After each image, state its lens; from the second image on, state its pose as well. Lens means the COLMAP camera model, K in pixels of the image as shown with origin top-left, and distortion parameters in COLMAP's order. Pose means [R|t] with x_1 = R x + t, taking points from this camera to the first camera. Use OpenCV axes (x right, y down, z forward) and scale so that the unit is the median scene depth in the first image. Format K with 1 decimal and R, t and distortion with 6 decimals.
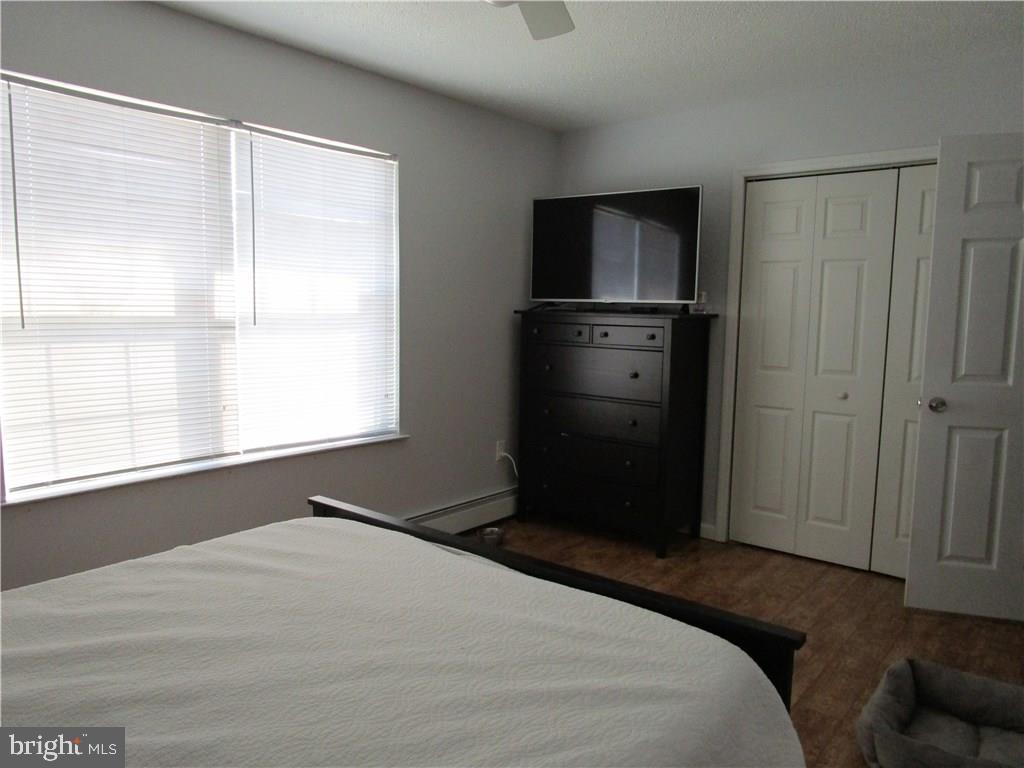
lens RADIAL K [[739.2, 0, 512.0], [0, 739.2, 384.0], [0, 0, 1]] dist [0.003286, 0.007347]
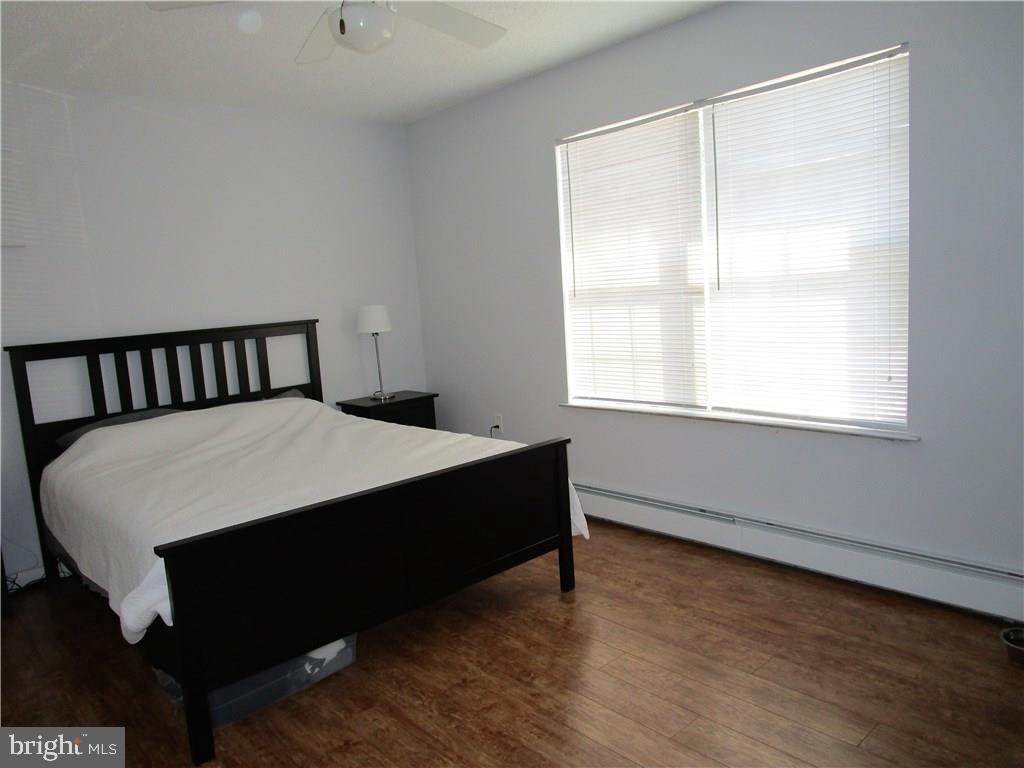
lens RADIAL K [[739.2, 0, 512.0], [0, 739.2, 384.0], [0, 0, 1]] dist [0.003286, 0.007347]
pose [[-0.134454, 0.124597, -0.983055, 0.759476], [-0.038050, 0.990683, 0.130768, -0.075392], [0.990189, 0.054987, -0.128460, 0.872896]]
